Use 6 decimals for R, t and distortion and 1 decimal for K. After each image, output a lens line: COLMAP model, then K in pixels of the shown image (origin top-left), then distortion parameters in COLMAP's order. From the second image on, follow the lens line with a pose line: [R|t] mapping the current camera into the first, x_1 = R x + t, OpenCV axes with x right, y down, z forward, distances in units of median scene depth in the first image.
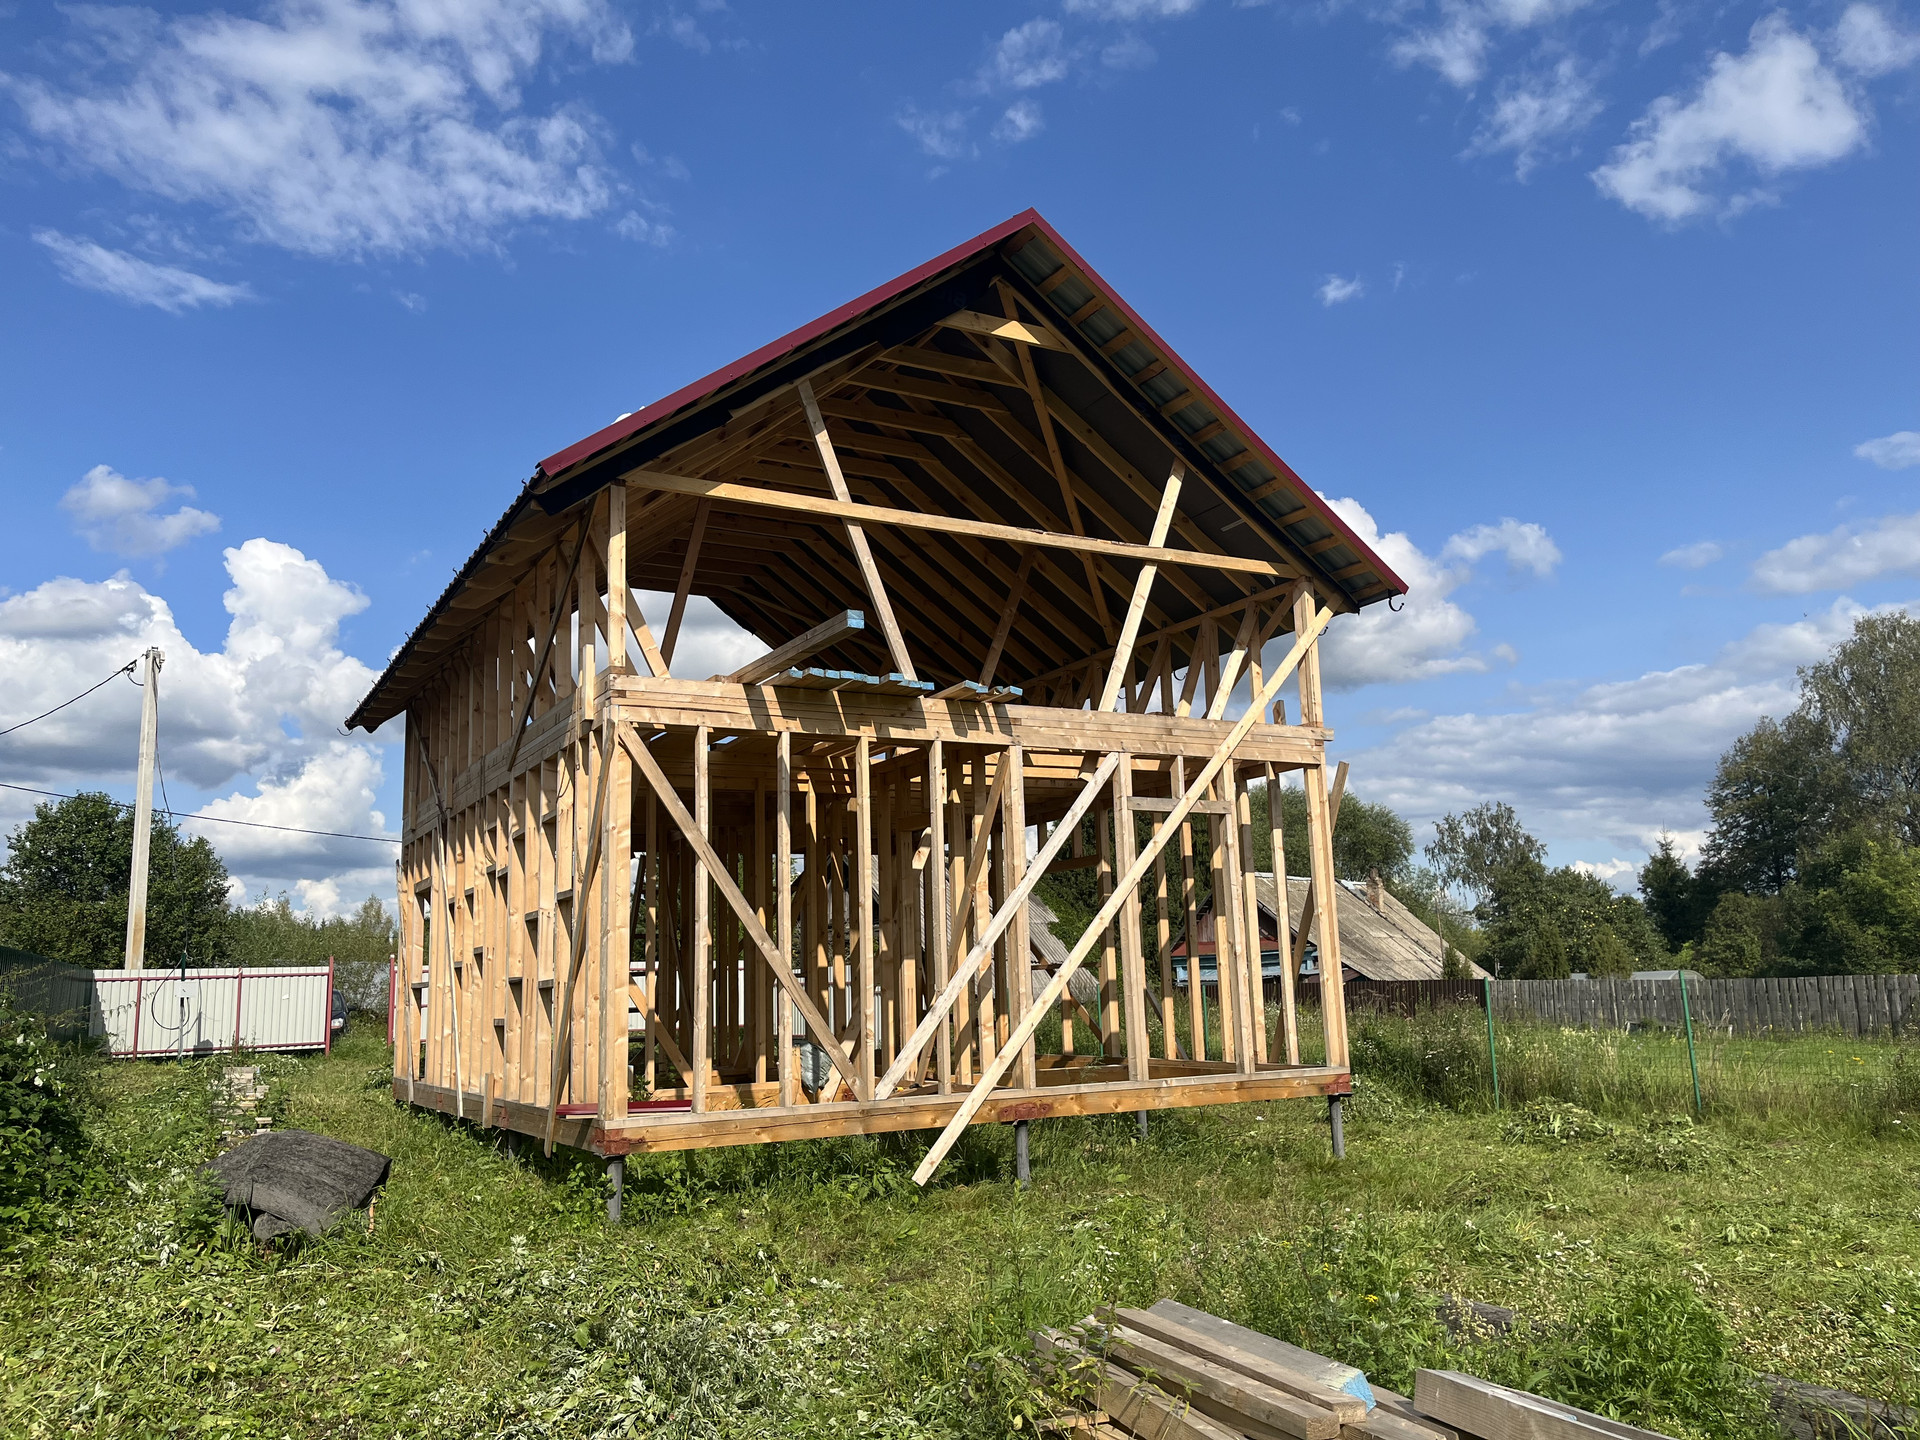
lens RADIAL K [[1430.6, 0, 960.0], [0, 1430.6, 720.0], [0, 0, 1]] dist [0.075318, -0.095864]
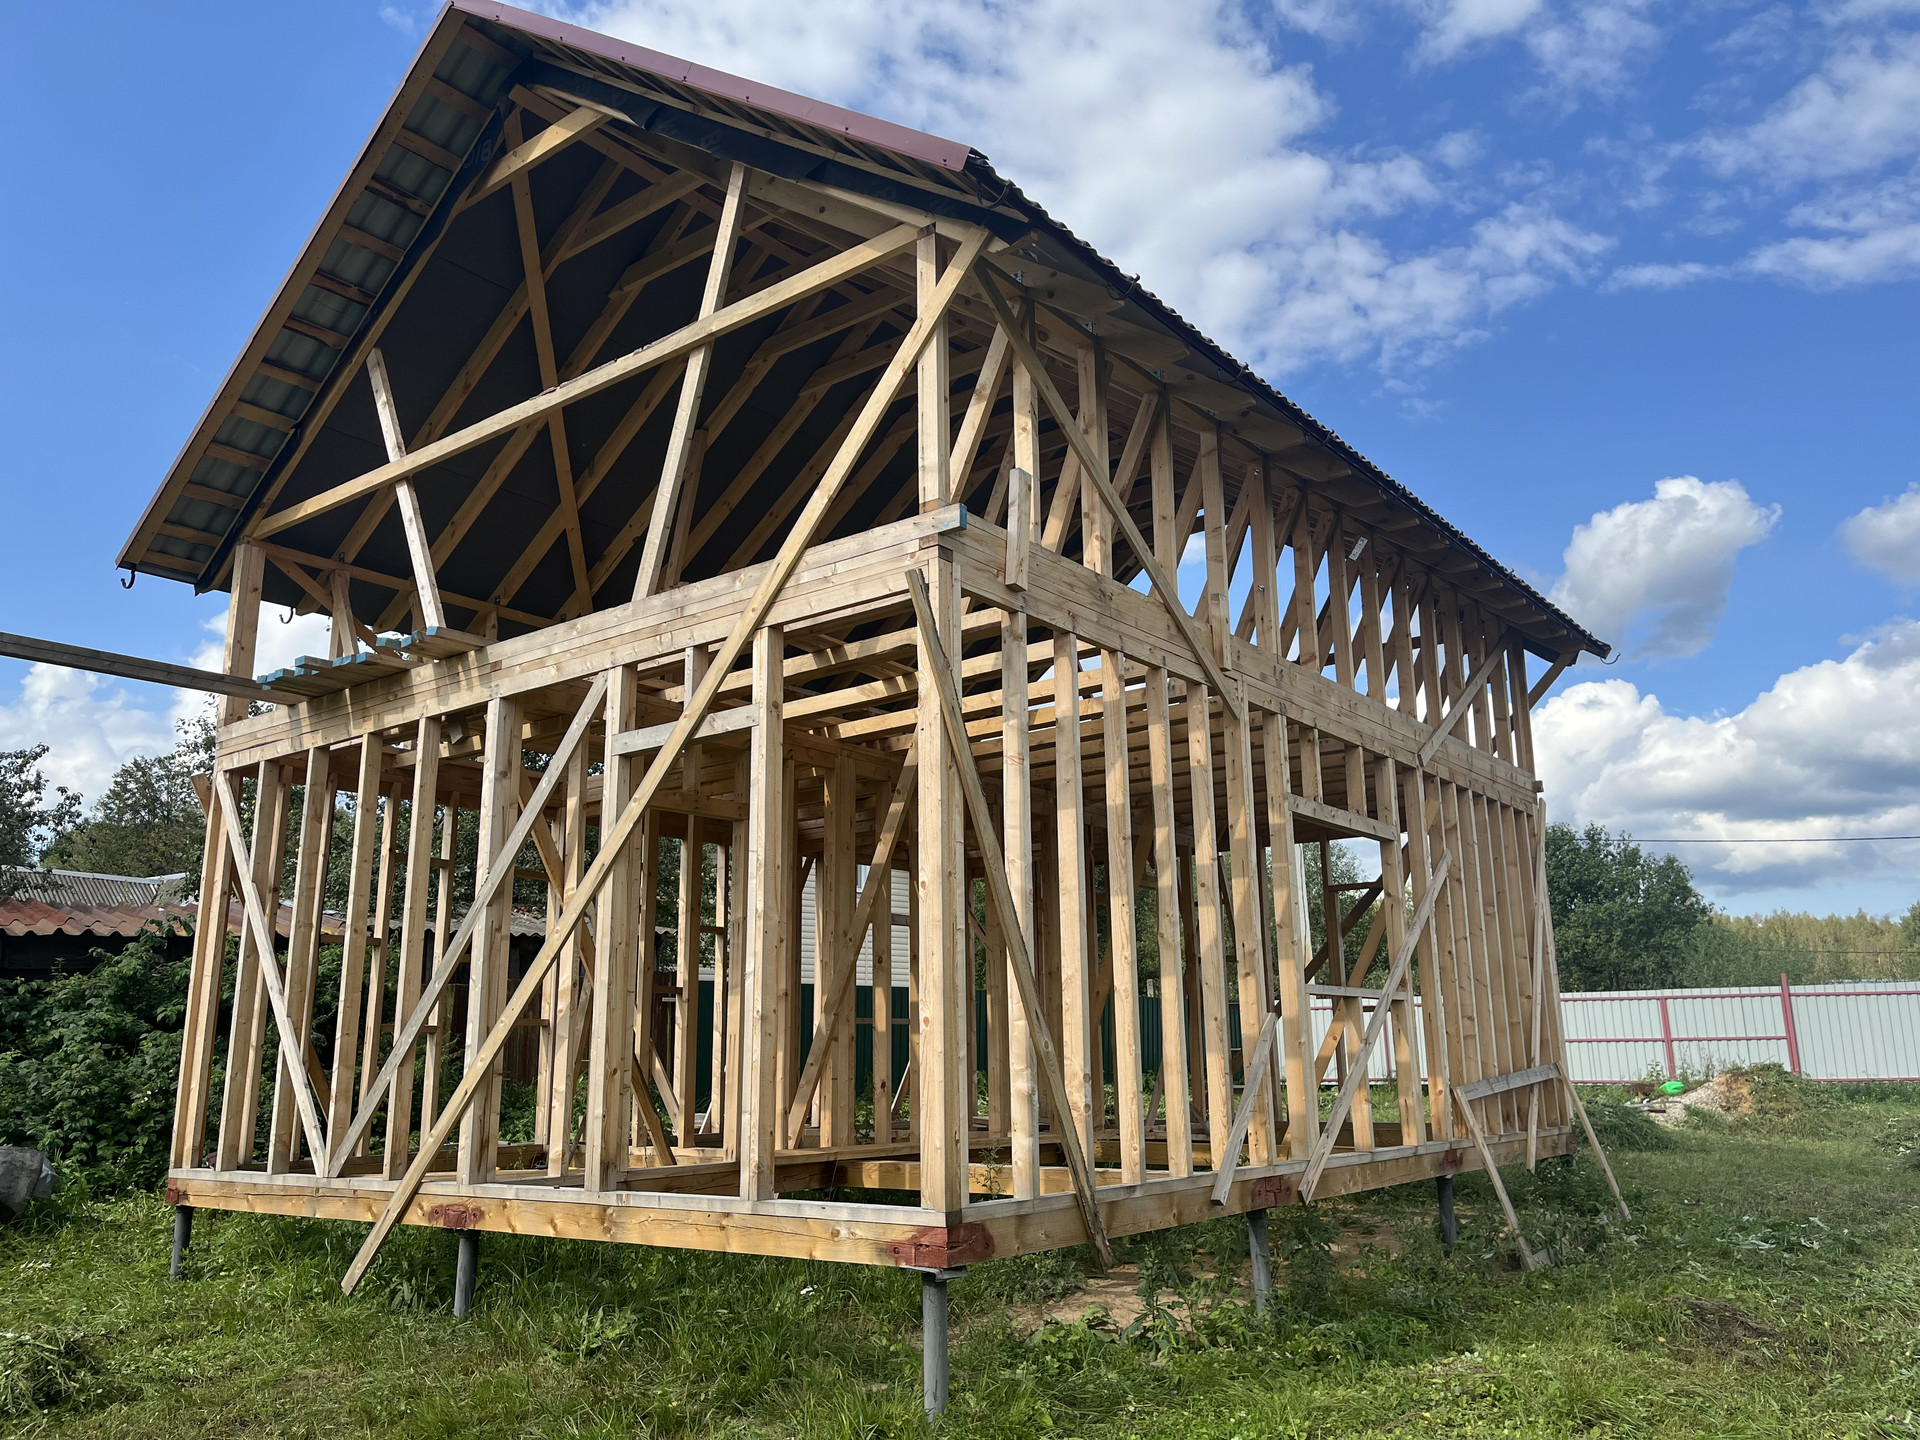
lens RADIAL K [[1455.5, 0, 960.0], [0, 1455.5, 720.0], [0, 0, 1]] dist [0.084891, -0.144099]
pose [[0.399896, -0.189513, -0.896754, 0.717496], [0.181330, 0.975411, -0.125274, 0.148735], [0.898444, -0.112512, 0.424427, 0.818521]]
